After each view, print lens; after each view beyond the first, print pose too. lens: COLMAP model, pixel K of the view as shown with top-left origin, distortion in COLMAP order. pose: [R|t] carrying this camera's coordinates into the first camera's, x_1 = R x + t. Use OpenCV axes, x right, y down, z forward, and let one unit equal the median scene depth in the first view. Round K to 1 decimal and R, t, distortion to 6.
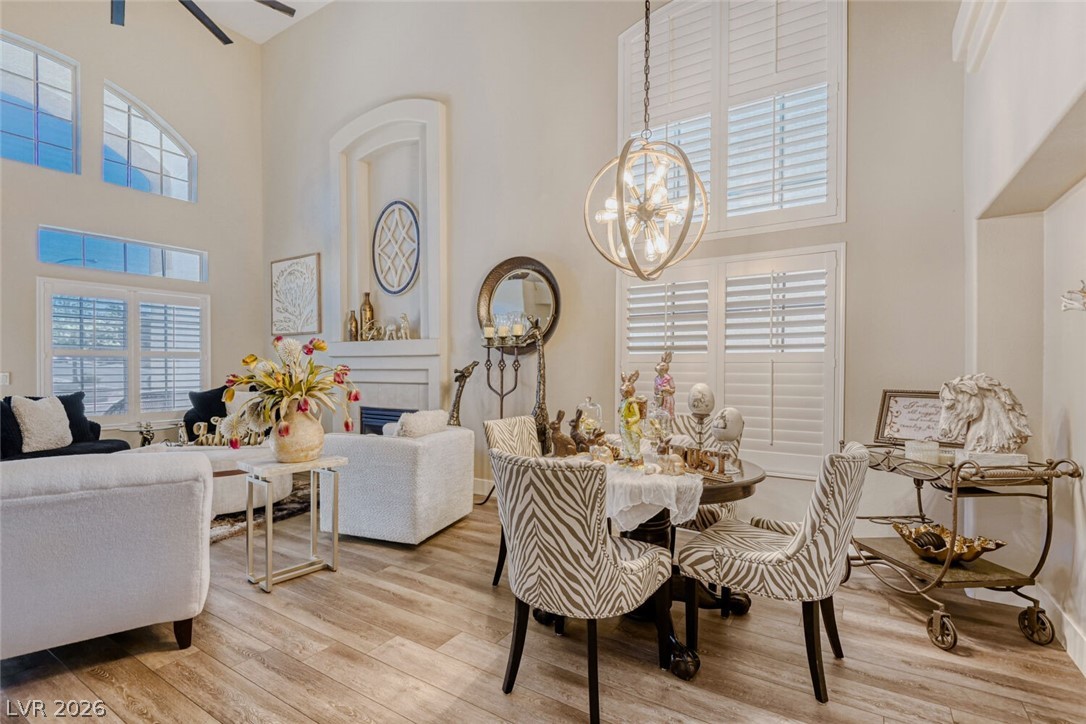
lens RADIAL K [[492.0, 0, 545.0], [0, 492.0, 365.0], [0, 0, 1]] dist [-0.006975, -0.008784]
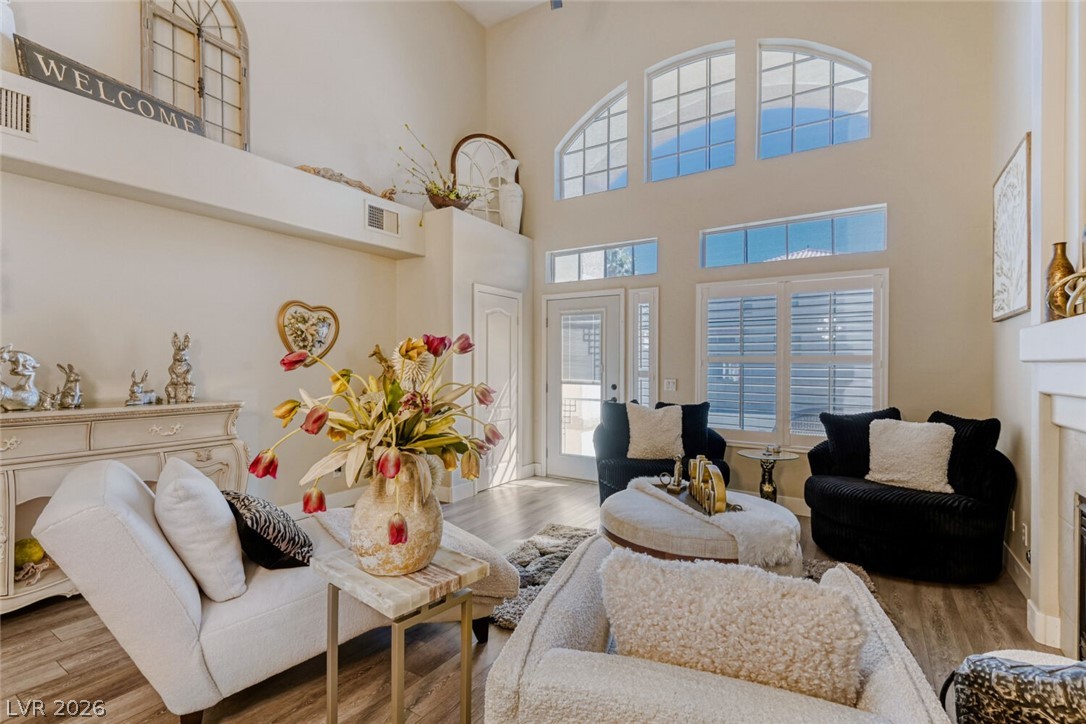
lens RADIAL K [[492.0, 0, 534.4], [0, 492.0, 365.2], [0, 0, 1]] dist [-0.006975, -0.008784]
pose [[-0.066121, 0.000654, -0.997811, -0.017879], [-0.001898, 0.999998, 0.000782, -0.014521], [0.997810, 0.001946, -0.066120, 0.644525]]
